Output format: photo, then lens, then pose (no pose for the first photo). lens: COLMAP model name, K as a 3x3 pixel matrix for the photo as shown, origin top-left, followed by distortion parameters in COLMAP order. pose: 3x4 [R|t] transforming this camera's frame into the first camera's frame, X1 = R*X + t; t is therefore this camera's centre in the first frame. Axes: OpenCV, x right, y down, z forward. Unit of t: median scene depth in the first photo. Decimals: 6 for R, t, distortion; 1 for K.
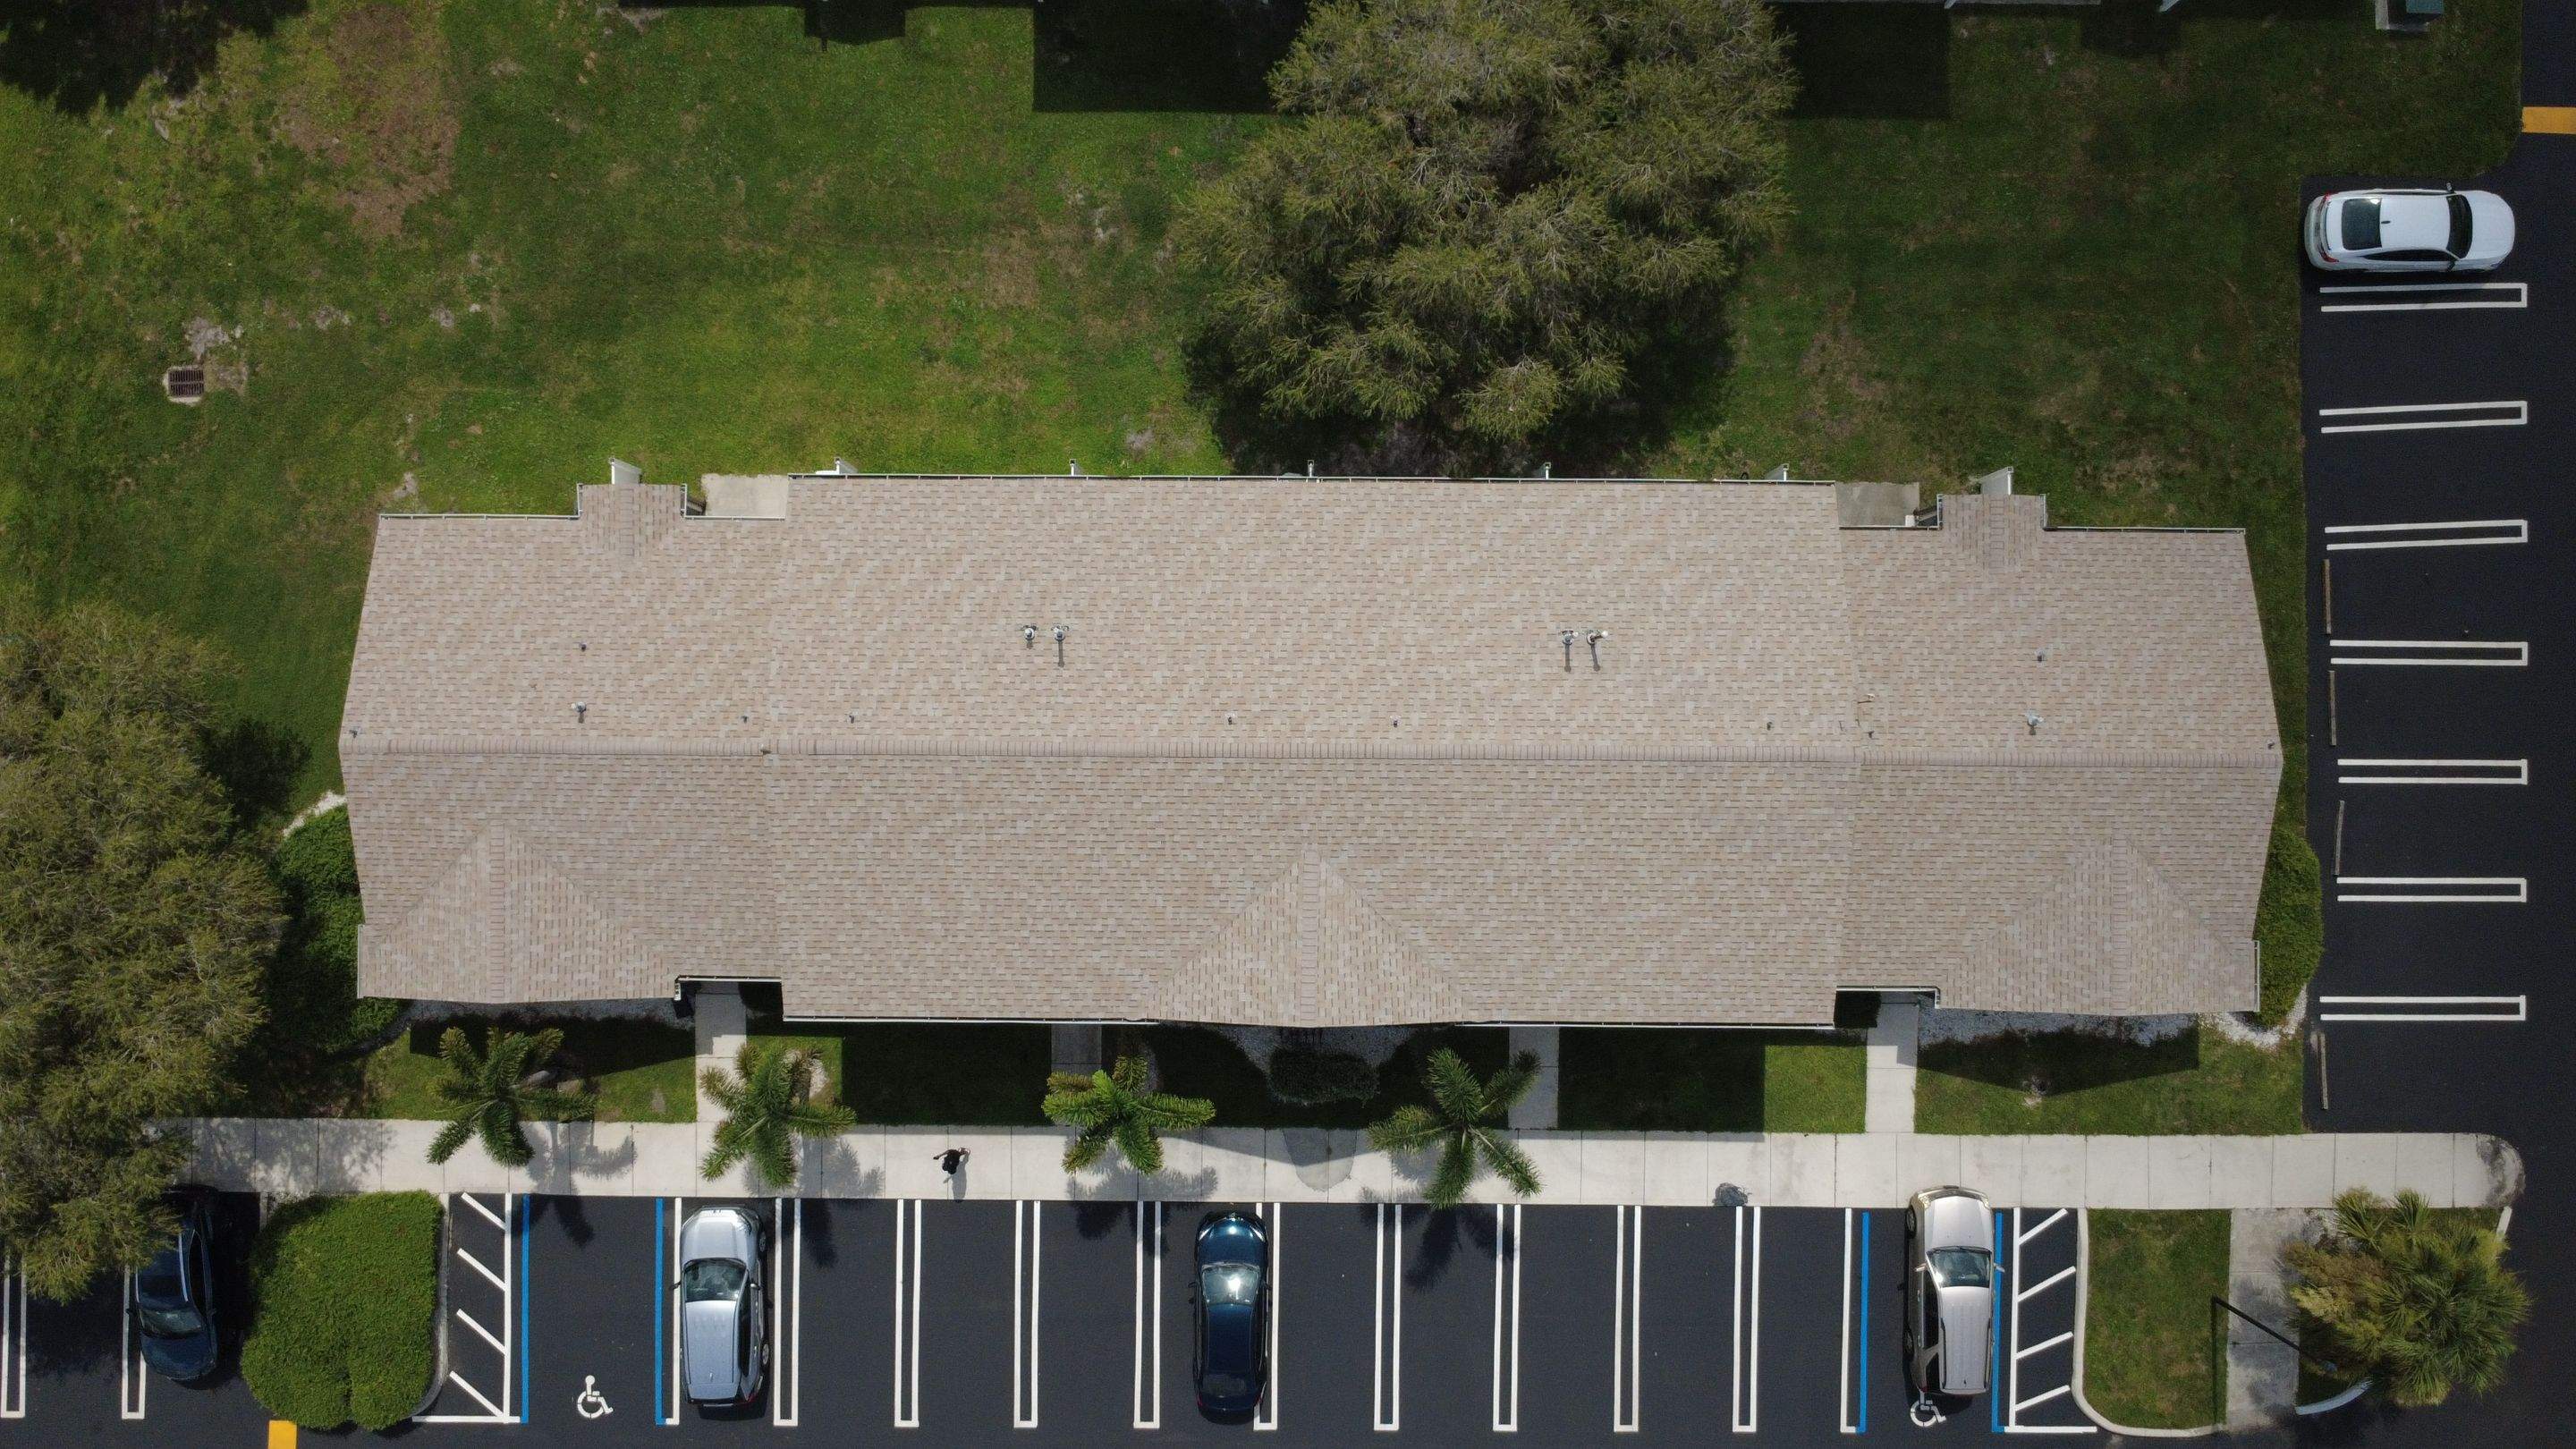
lens RADIAL K [[1889.9, 0, 1284.0], [0, 1889.9, 727.9], [0, 0, 1]] dist [-0.005963, -0.000583]
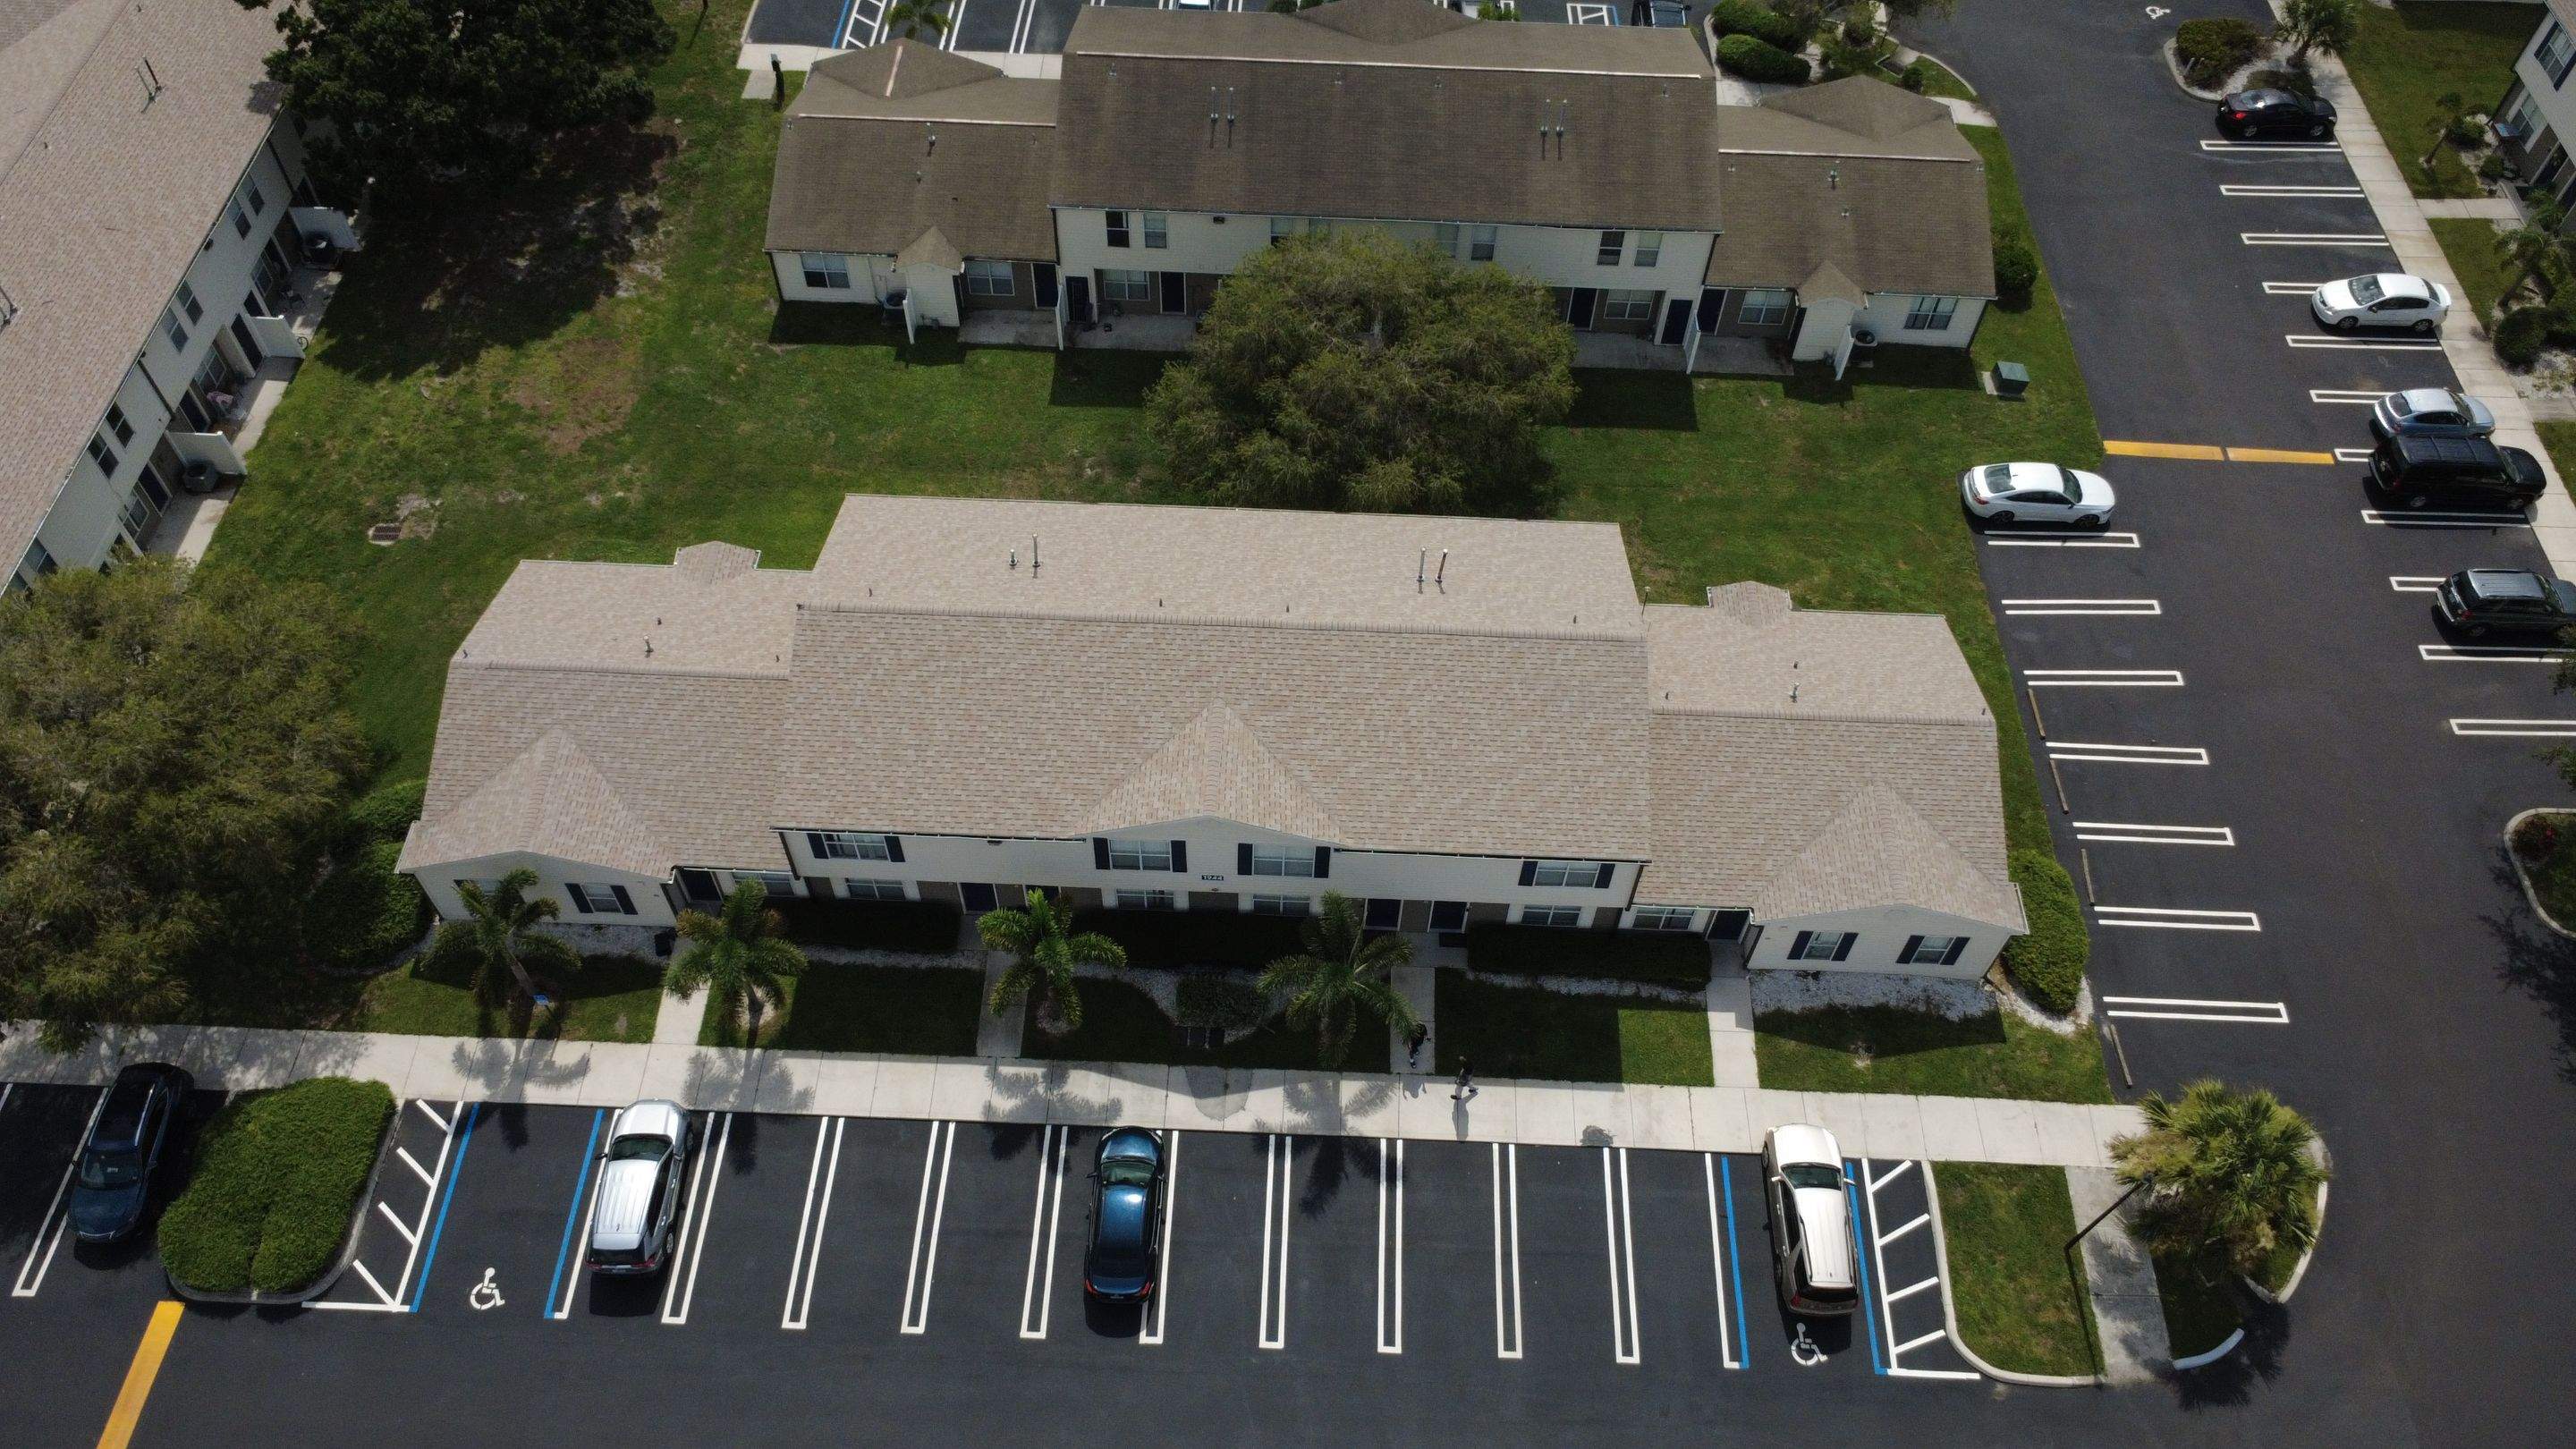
lens RADIAL K [[1889.9, 0, 1283.6], [0, 1889.9, 729.1], [0, 0, 1]] dist [-0.005963, -0.000583]
pose [[0.999374, 0.035035, 0.004969, 0.044105], [-0.025494, 0.810271, -0.585501, 0.693249], [-0.024539, 0.585008, 0.810657, -0.005676]]
